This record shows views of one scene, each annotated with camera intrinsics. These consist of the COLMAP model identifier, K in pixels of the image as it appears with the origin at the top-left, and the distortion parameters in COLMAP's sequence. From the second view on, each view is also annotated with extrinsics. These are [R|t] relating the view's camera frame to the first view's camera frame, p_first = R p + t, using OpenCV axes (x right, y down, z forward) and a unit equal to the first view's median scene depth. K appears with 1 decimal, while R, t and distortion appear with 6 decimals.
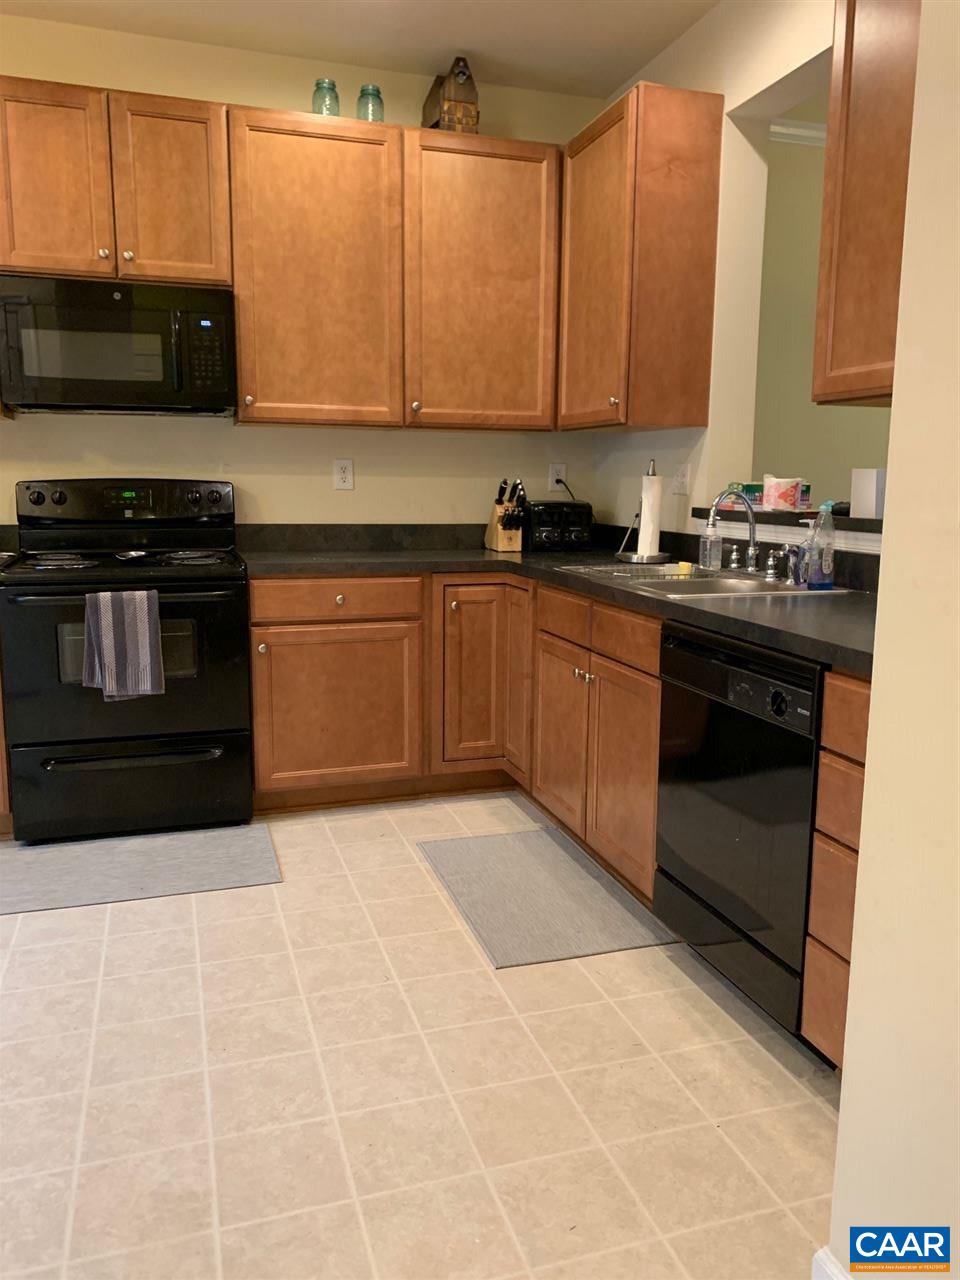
lens RADIAL K [[988.6, 0, 486.6], [0, 988.6, 639.5], [0, 0, 1]] dist [0.008880, 0.000243]
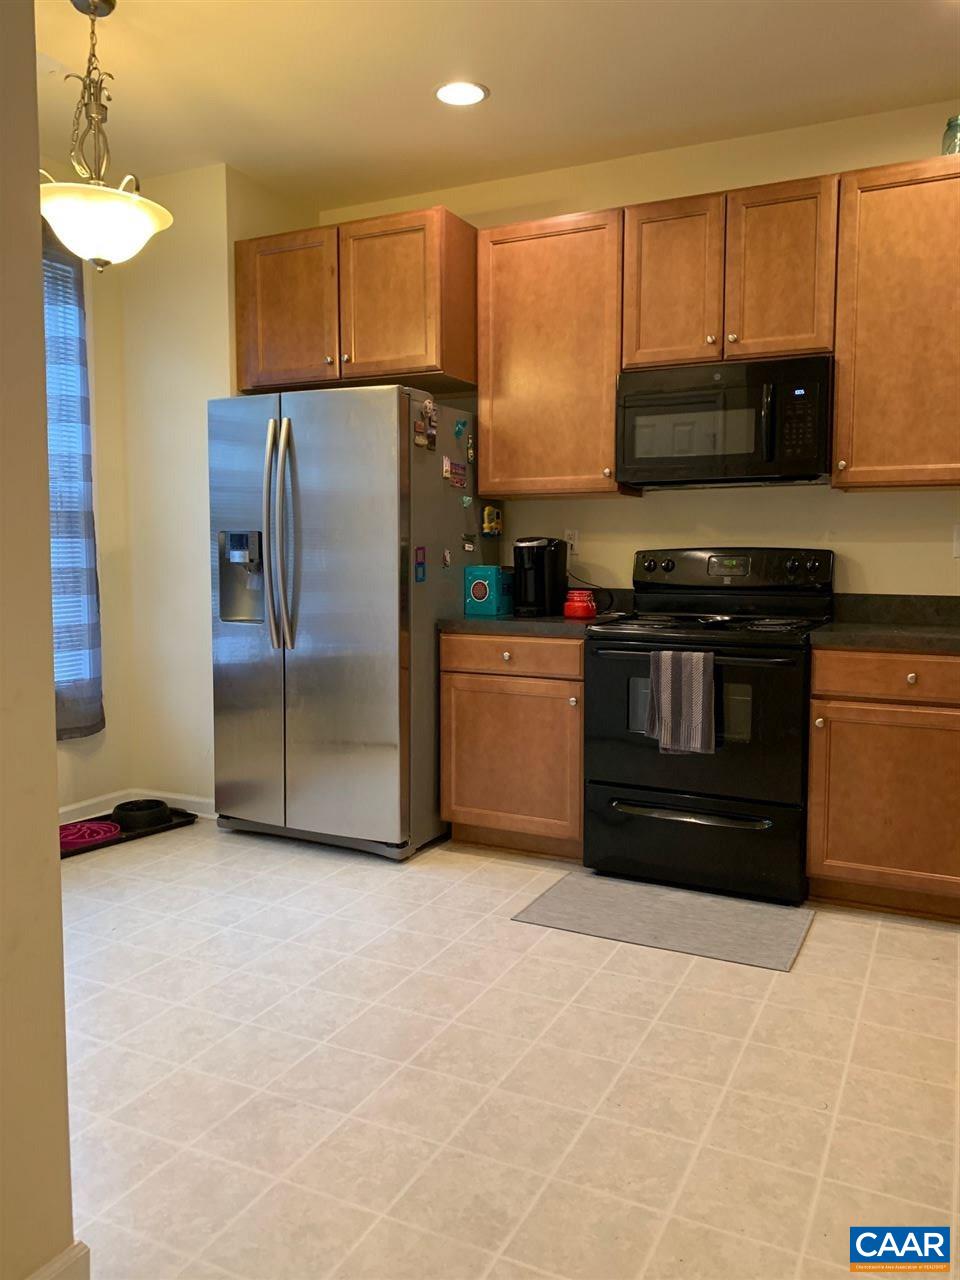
lens RADIAL K [[991.4, 0, 480.0], [0, 991.4, 626.2], [0, 0, 1]] dist [0.033582, -0.019440]
pose [[0.718555, 0.050115, -0.693662, 0.197461], [-0.112960, 0.992566, -0.045304, -0.002497], [0.686235, 0.110910, 0.718875, 0.081416]]
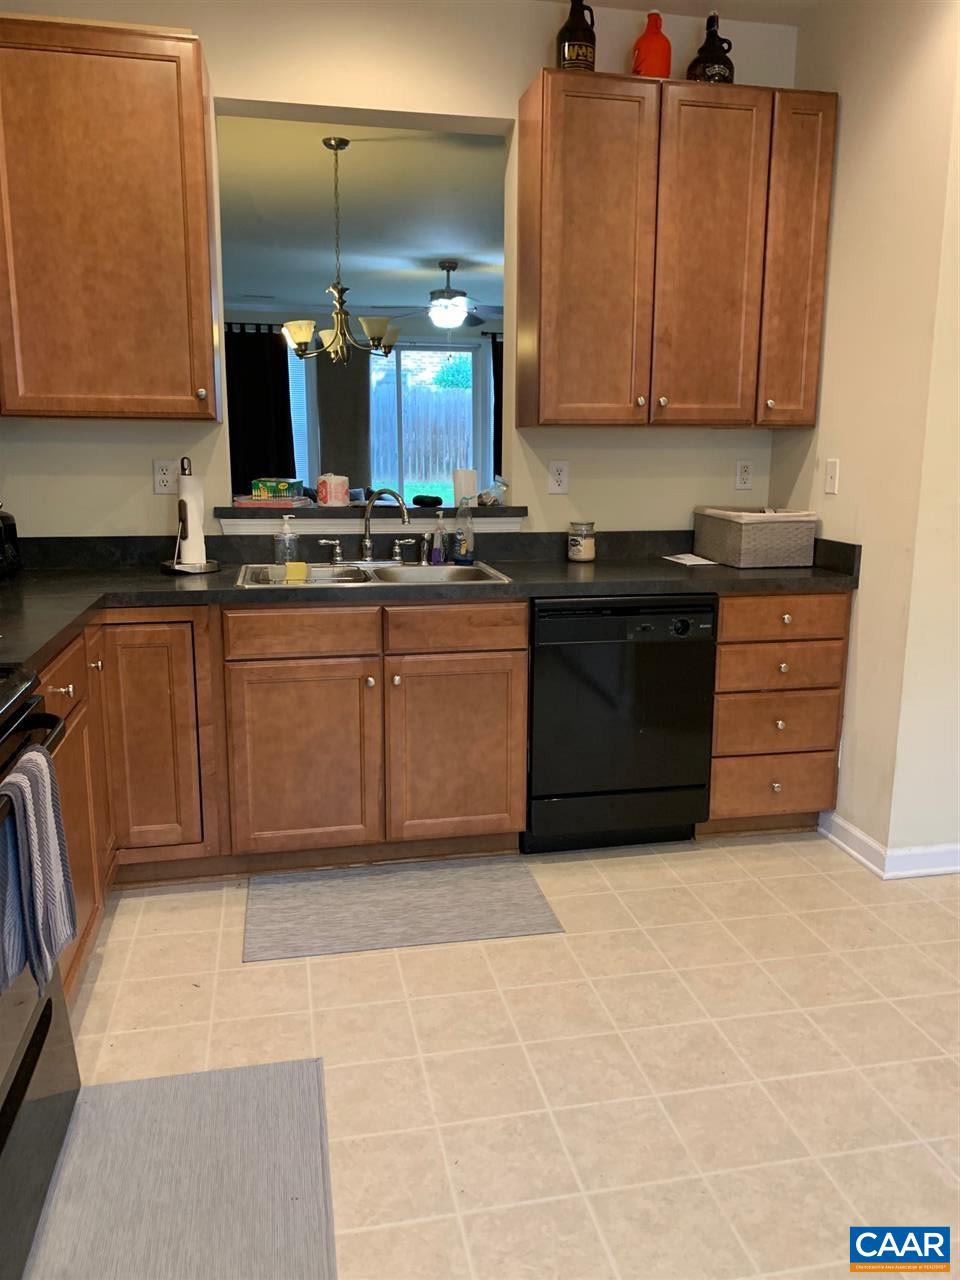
lens RADIAL K [[992.0, 0, 480.0], [0, 992.0, 640.0], [0, 0, 1]] dist [0.011726, -0.000404]
pose [[0.095642, -0.196558, 0.975816, -0.760191], [0.159879, 0.970616, 0.179840, -0.148871], [-0.982492, 0.138813, 0.124257, 0.677152]]
